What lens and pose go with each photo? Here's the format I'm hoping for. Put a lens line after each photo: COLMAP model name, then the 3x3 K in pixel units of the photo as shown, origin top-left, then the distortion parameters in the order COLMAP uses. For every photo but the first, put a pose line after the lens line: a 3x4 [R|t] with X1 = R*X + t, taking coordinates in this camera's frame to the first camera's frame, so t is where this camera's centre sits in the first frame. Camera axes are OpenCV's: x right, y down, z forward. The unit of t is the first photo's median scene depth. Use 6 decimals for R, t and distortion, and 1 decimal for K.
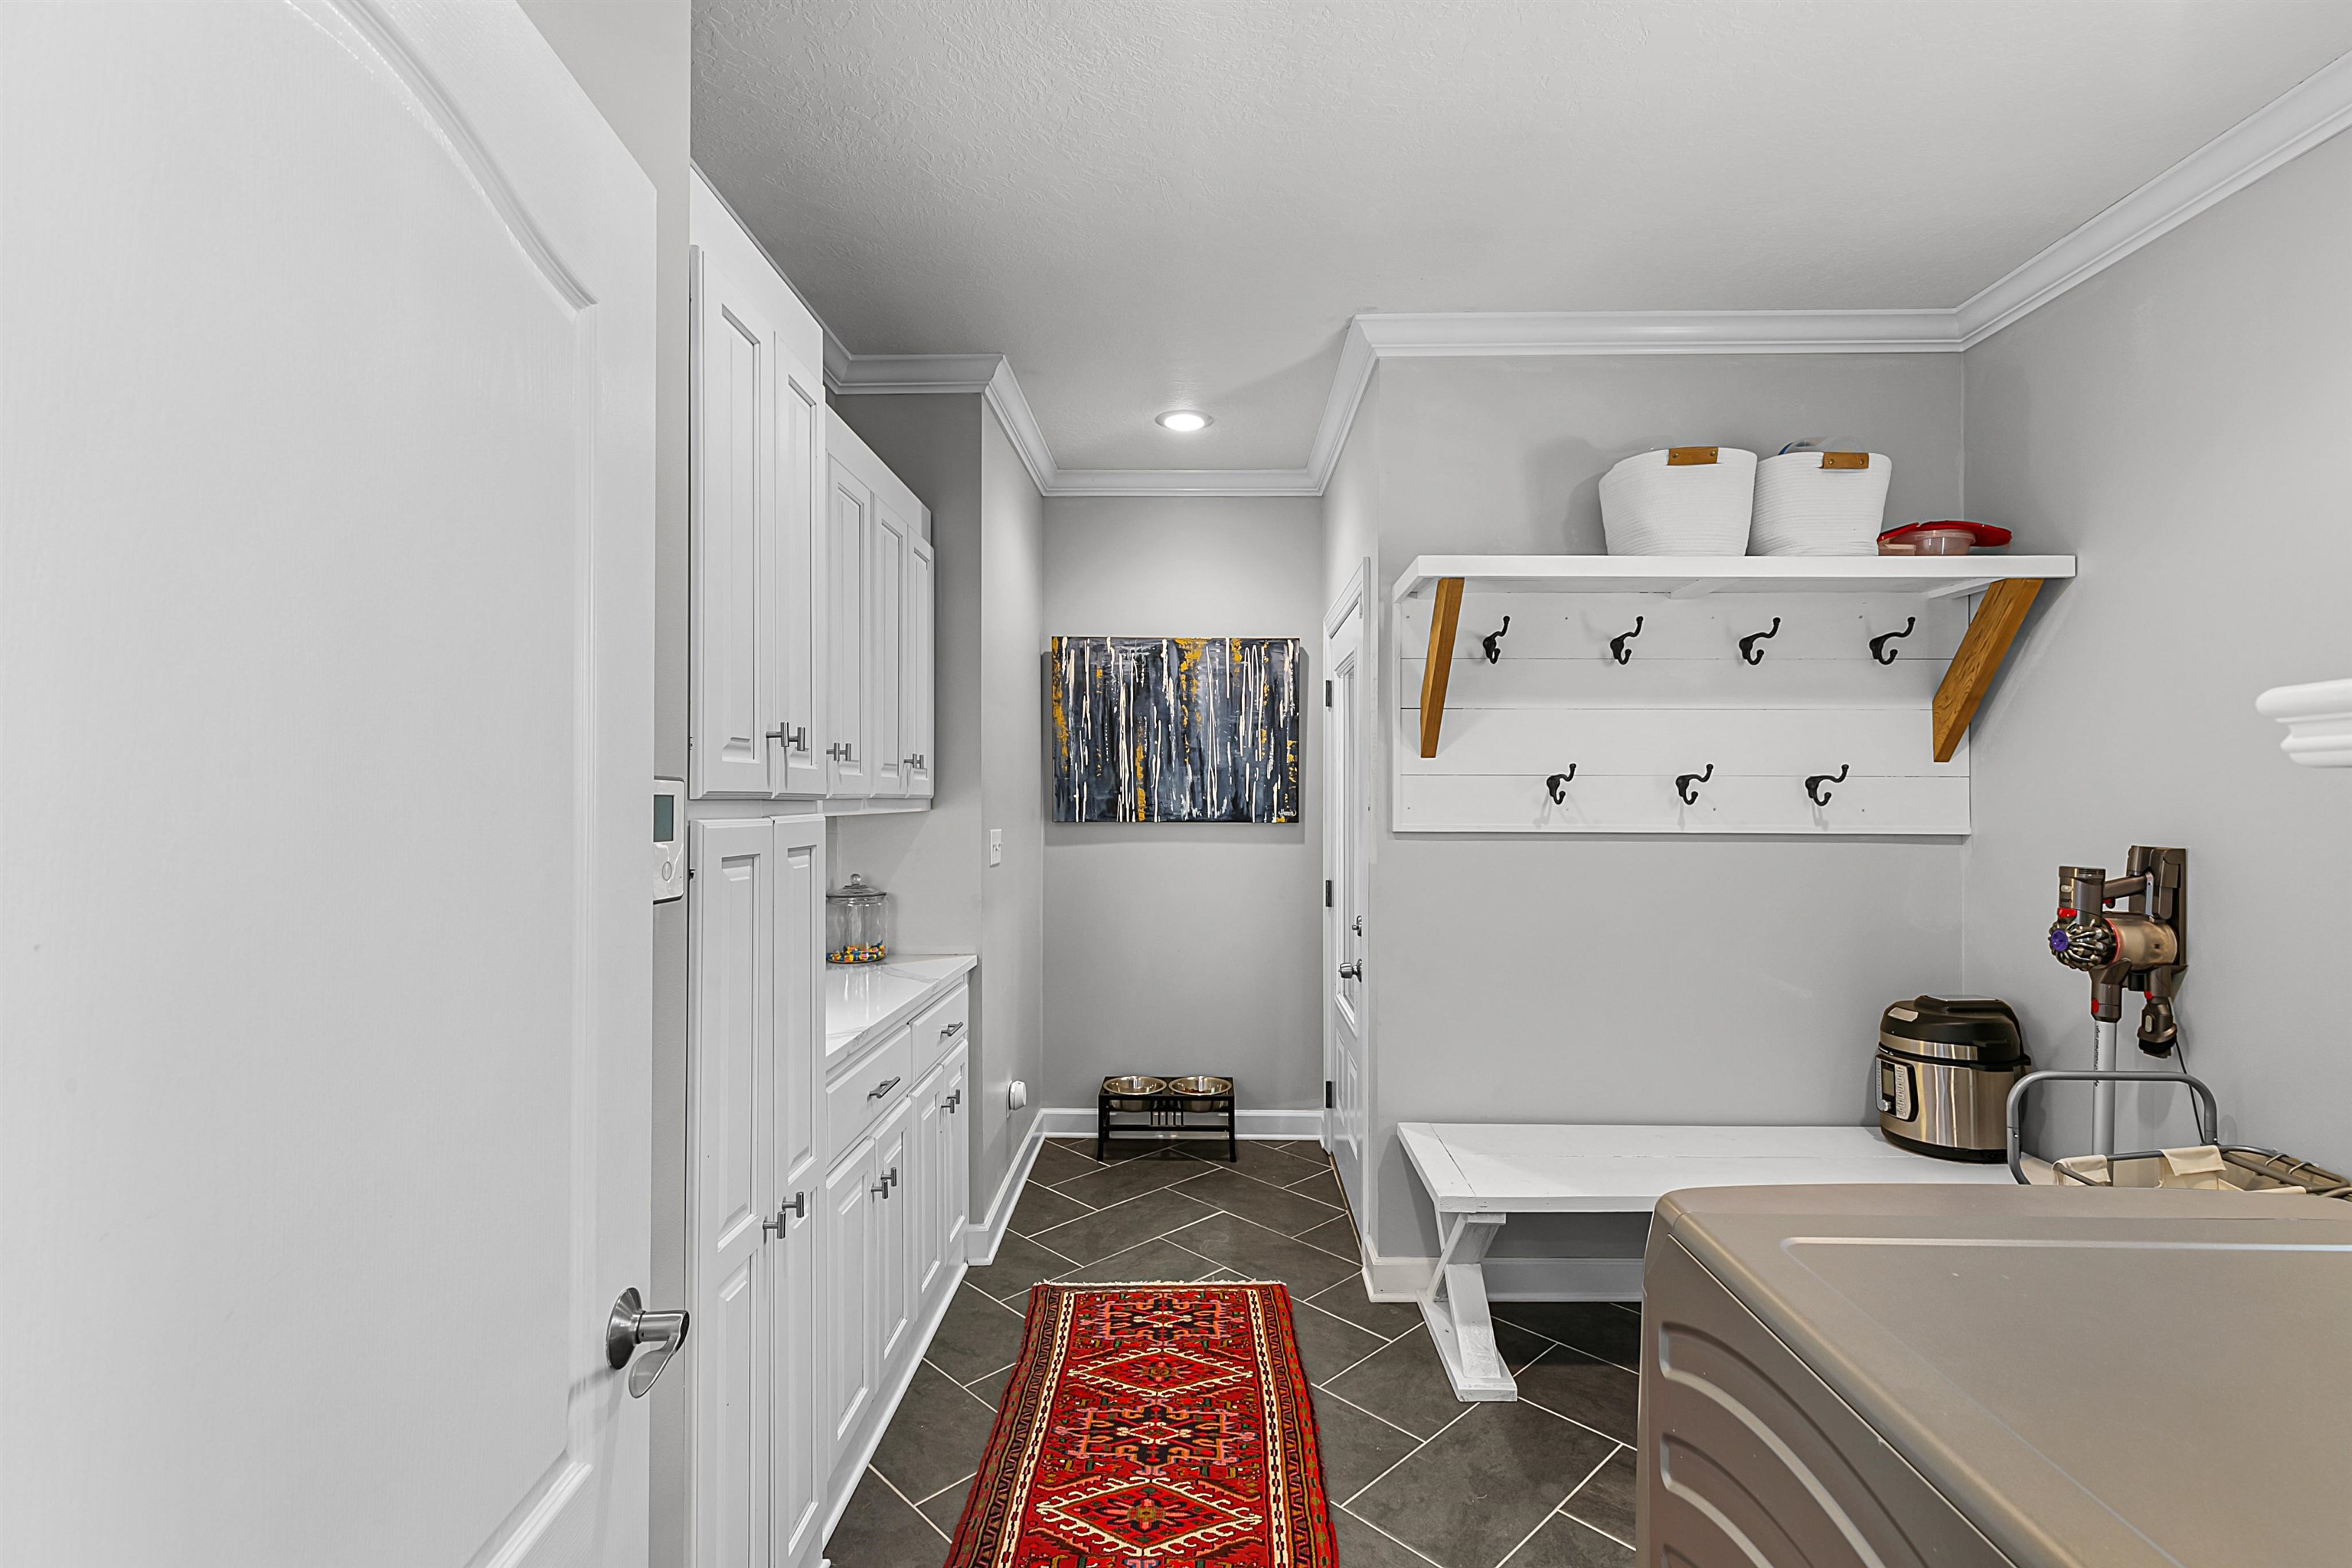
lens RADIAL K [[1078.0, 0, 1190.7], [0, 1078.0, 789.3], [0, 0, 1]] dist [0.002837, 0.000450]
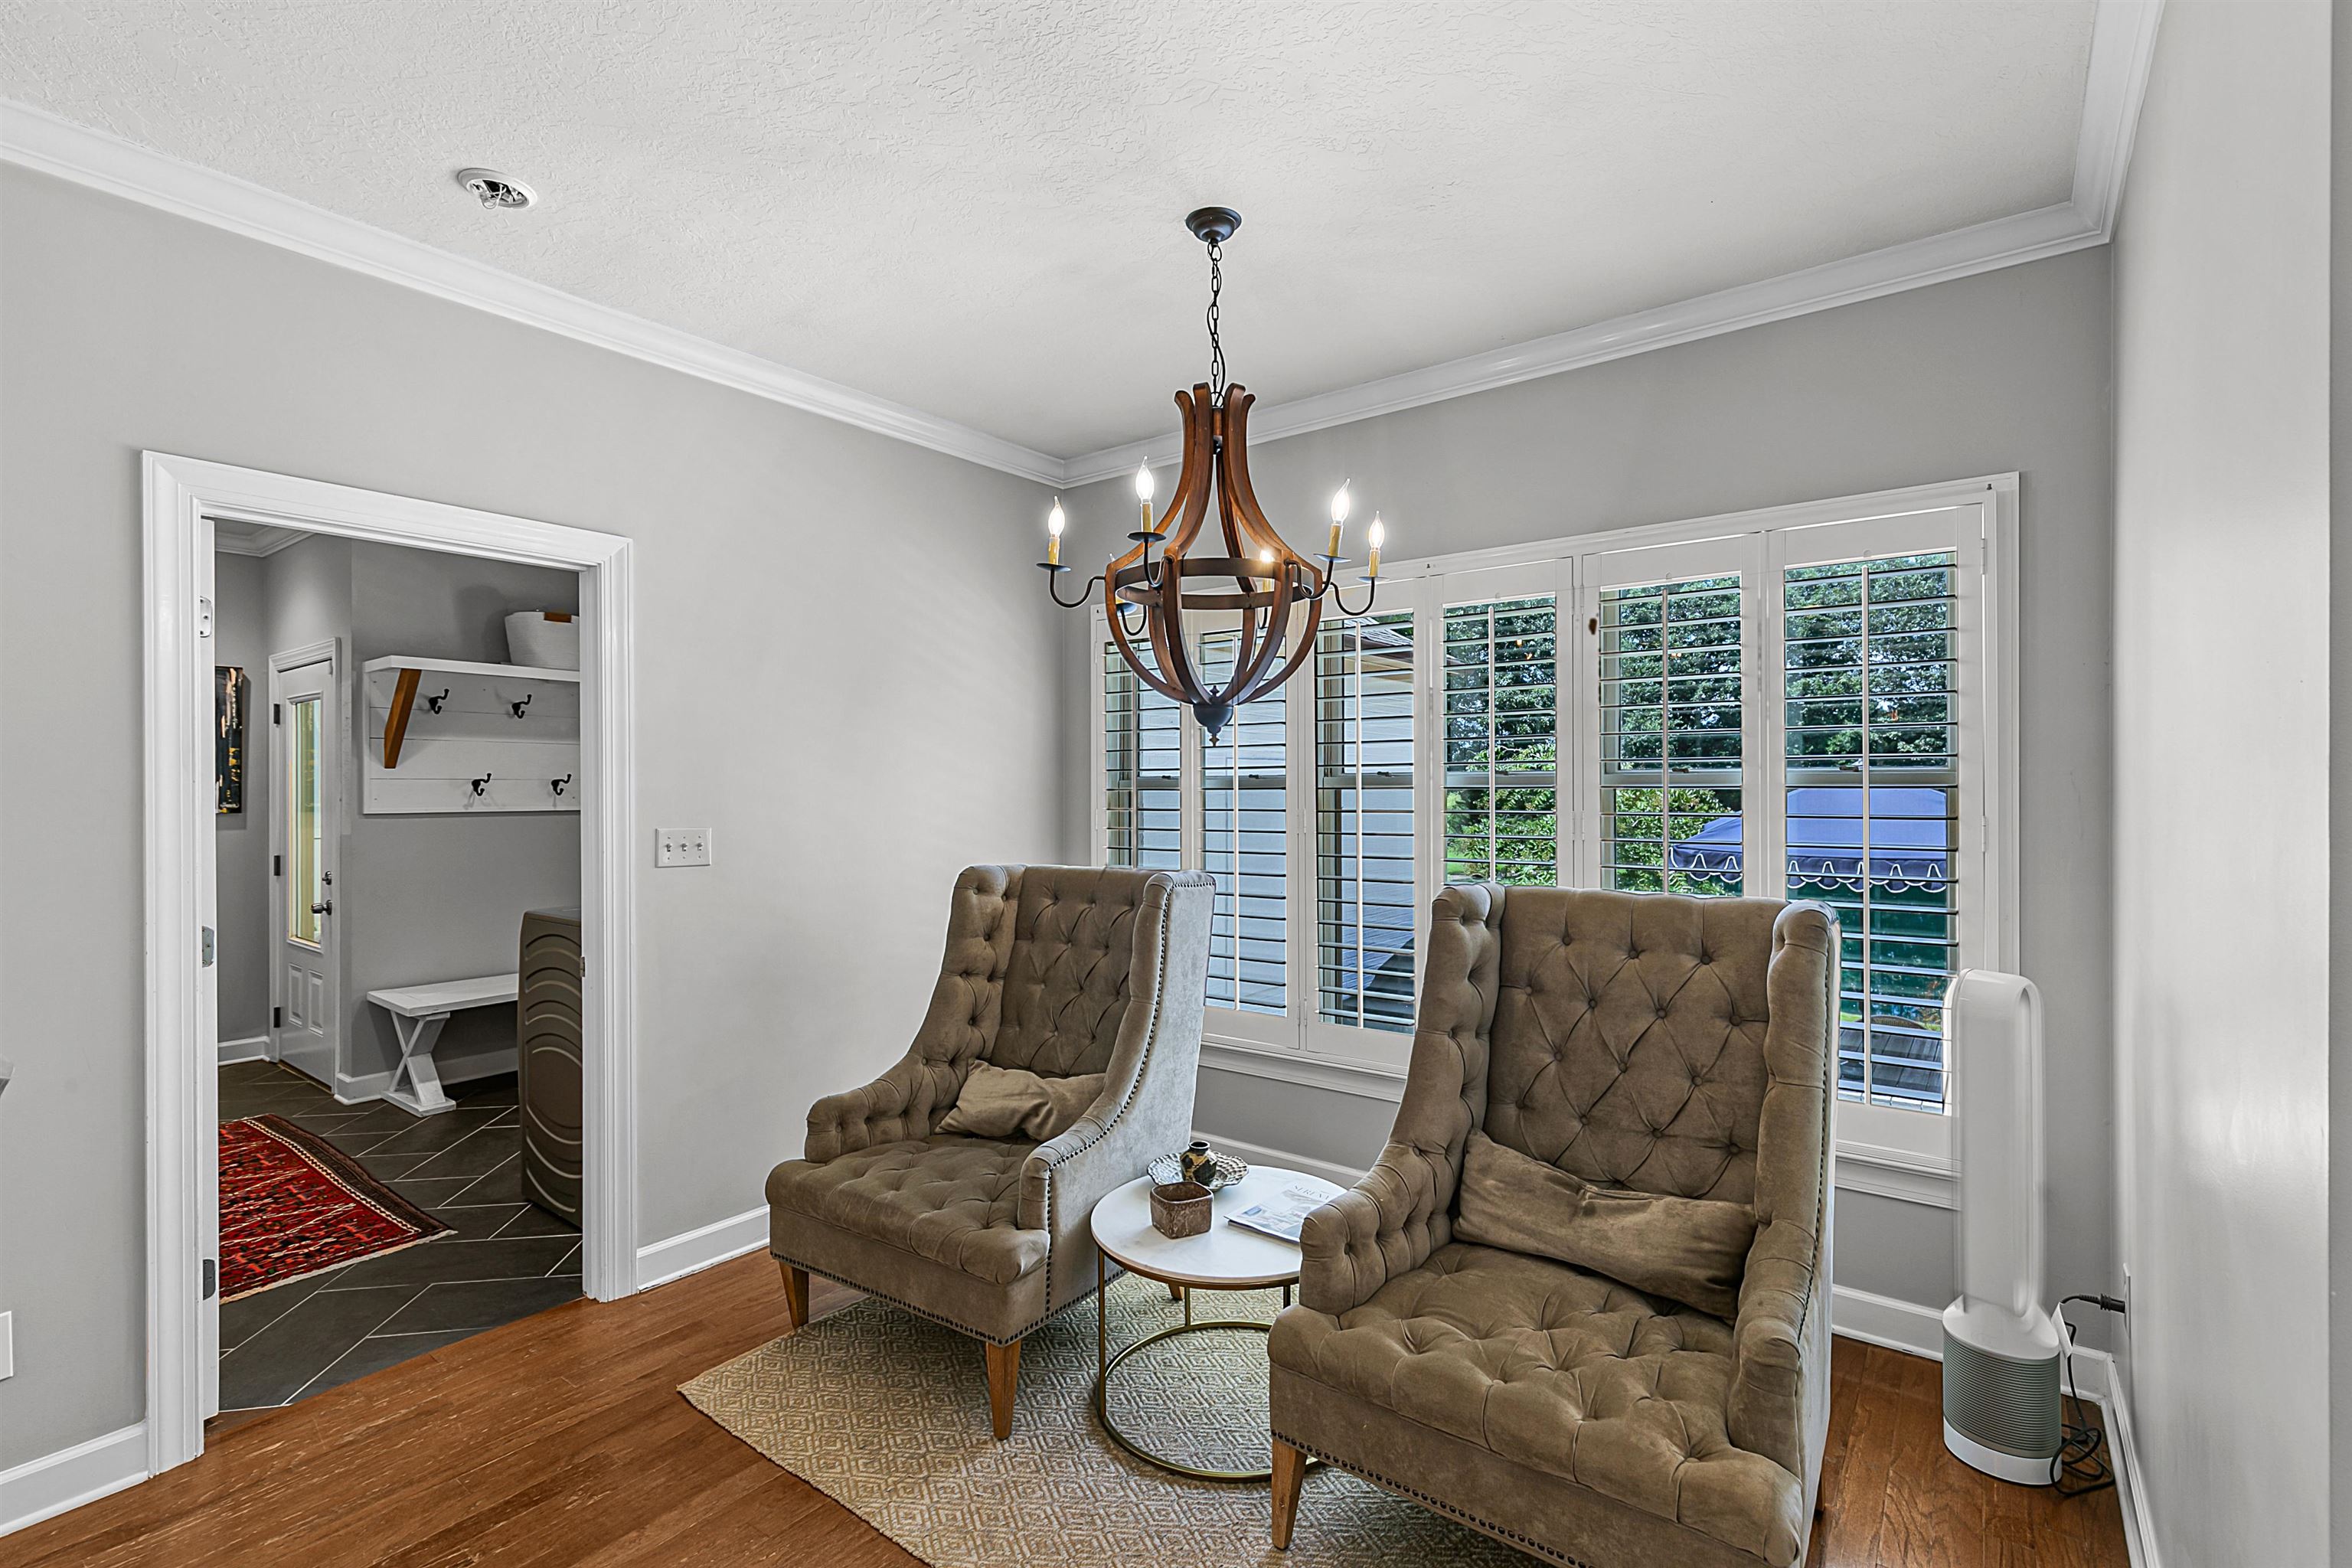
lens RADIAL K [[1078.0, 0, 1213.5], [0, 1078.0, 781.6], [0, 0, 1]] dist [0.002837, 0.000450]
pose [[0.592031, -0.003302, 0.805909, -0.368772], [0.000049, 0.999992, 0.004061, -0.016143], [-0.805915, -0.002365, 0.592026, -1.005965]]
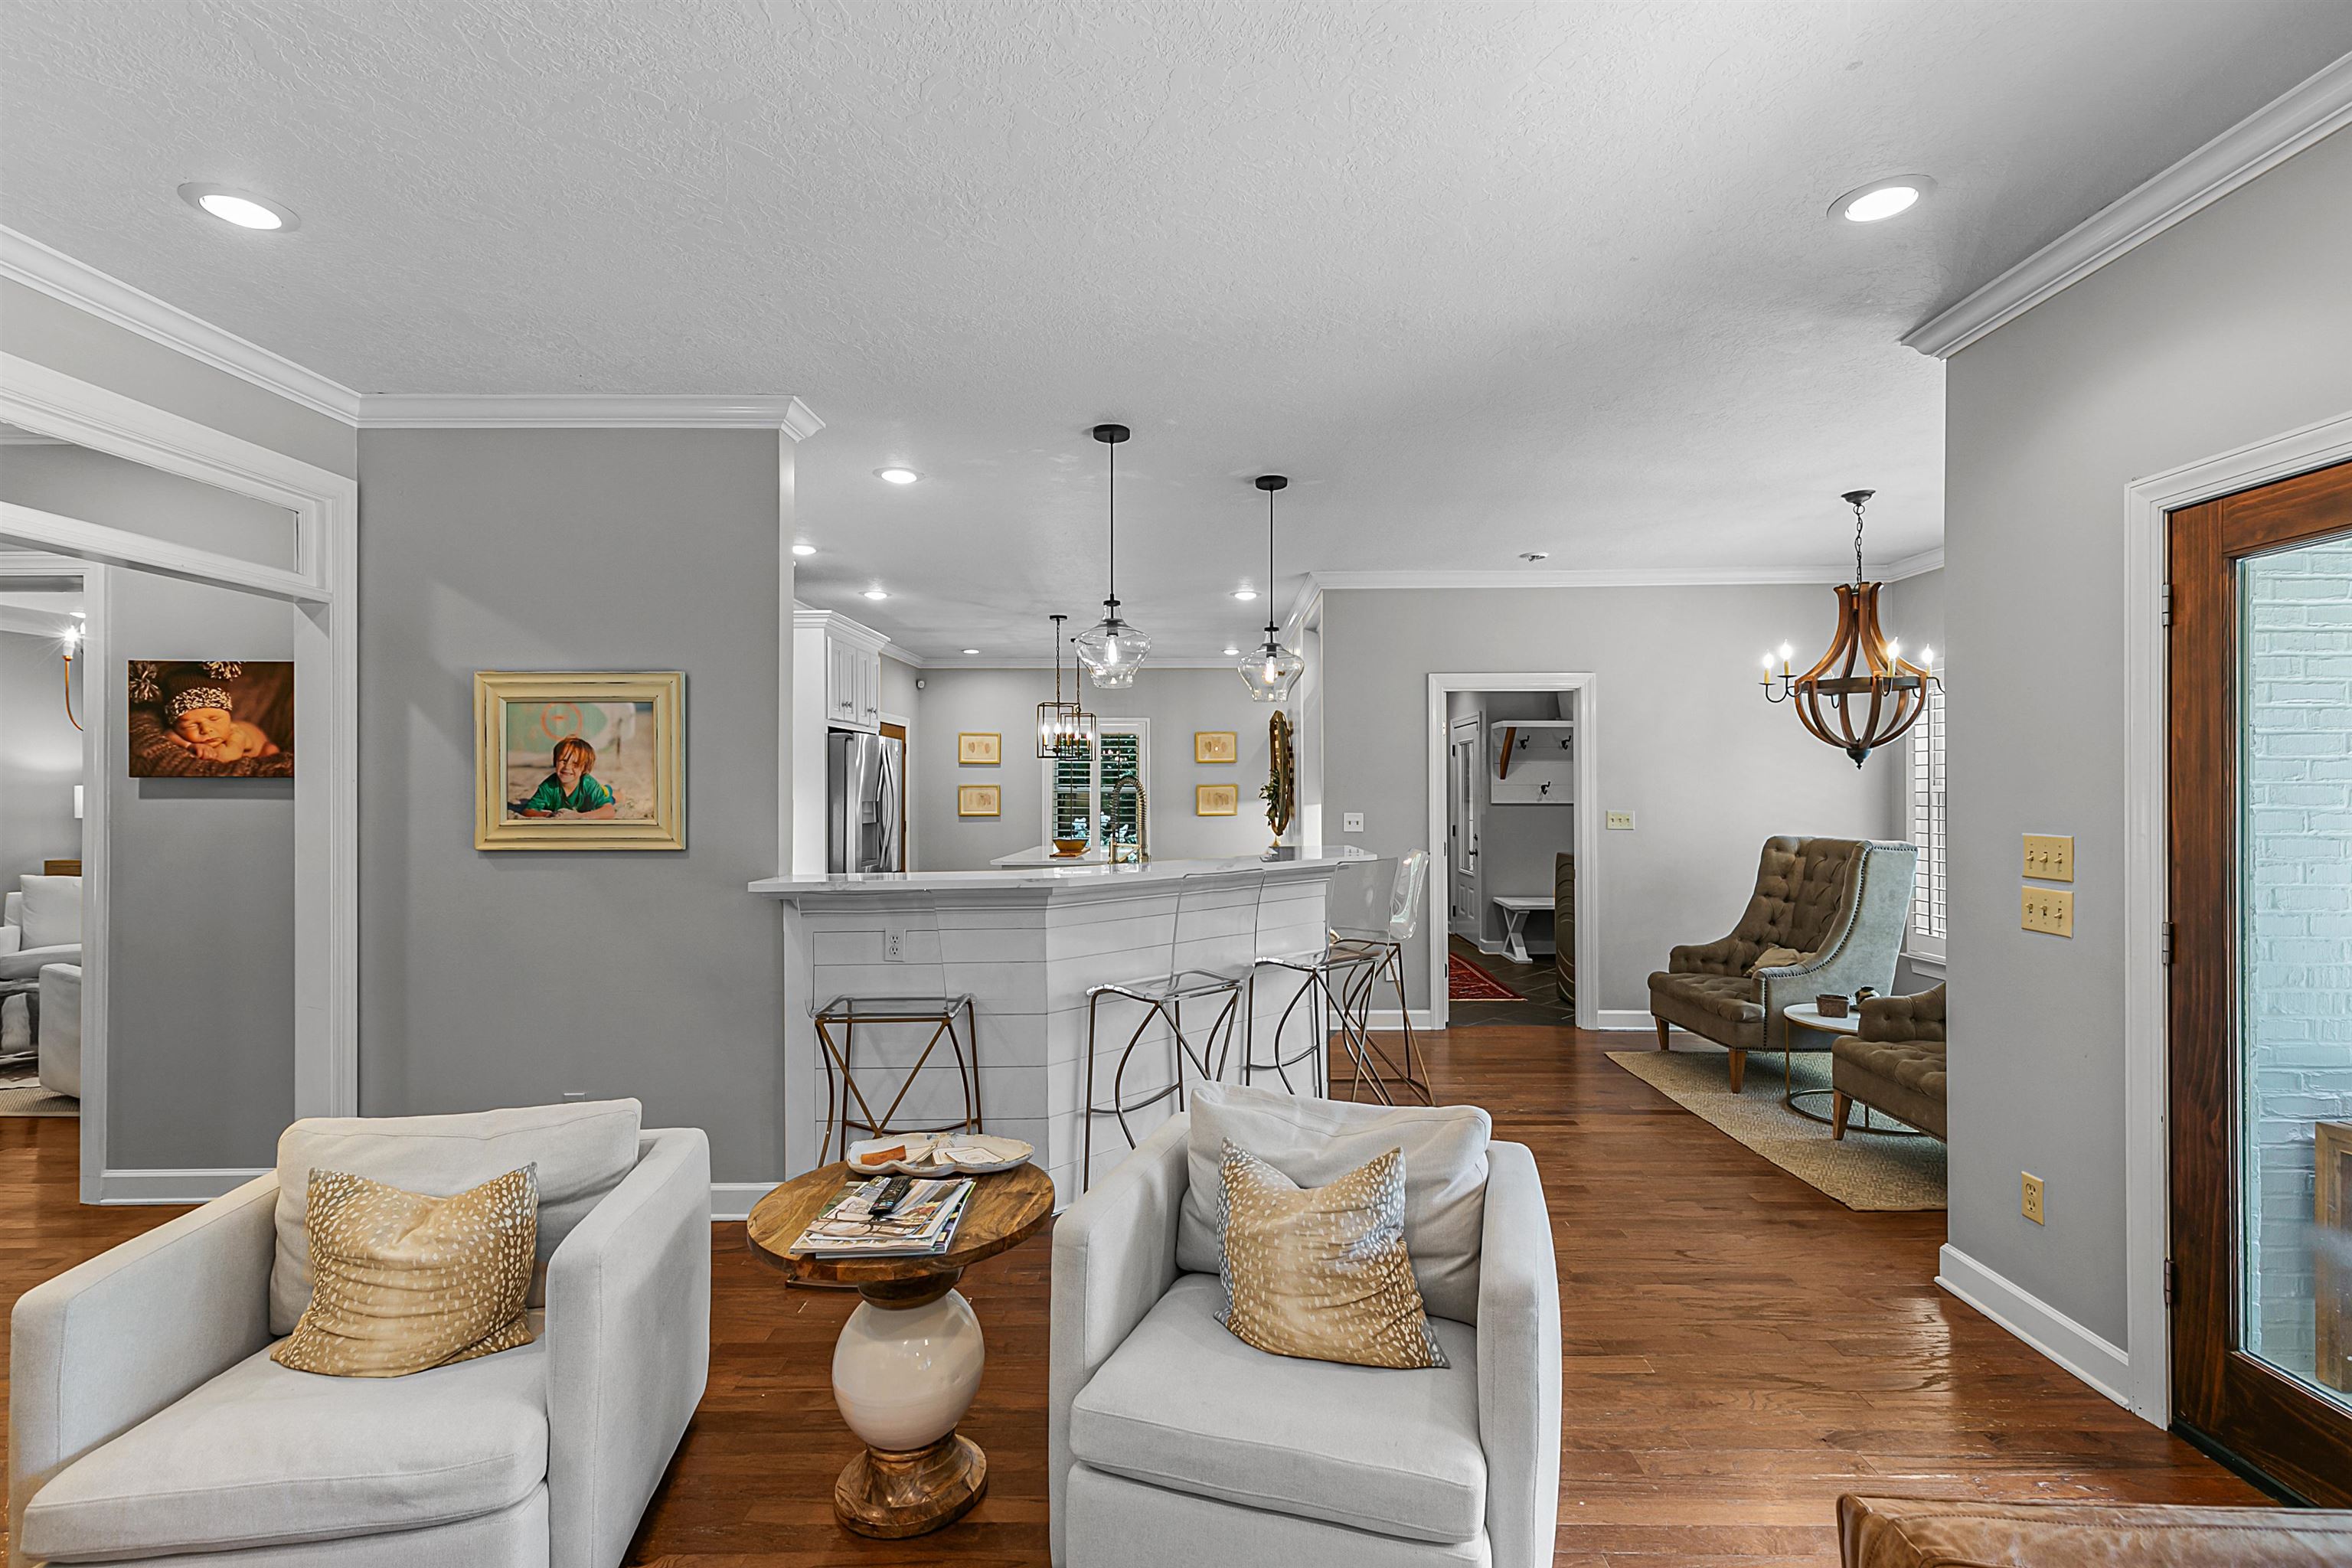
lens RADIAL K [[1078.0, 0, 1178.4], [0, 1078.0, 782.3], [0, 0, 1]] dist [0.002837, 0.000450]
pose [[0.999931, -0.005443, -0.010380, -0.678964], [0.005447, 0.999985, 0.000355, -0.027762], [0.010378, -0.000412, 0.999946, -2.108831]]
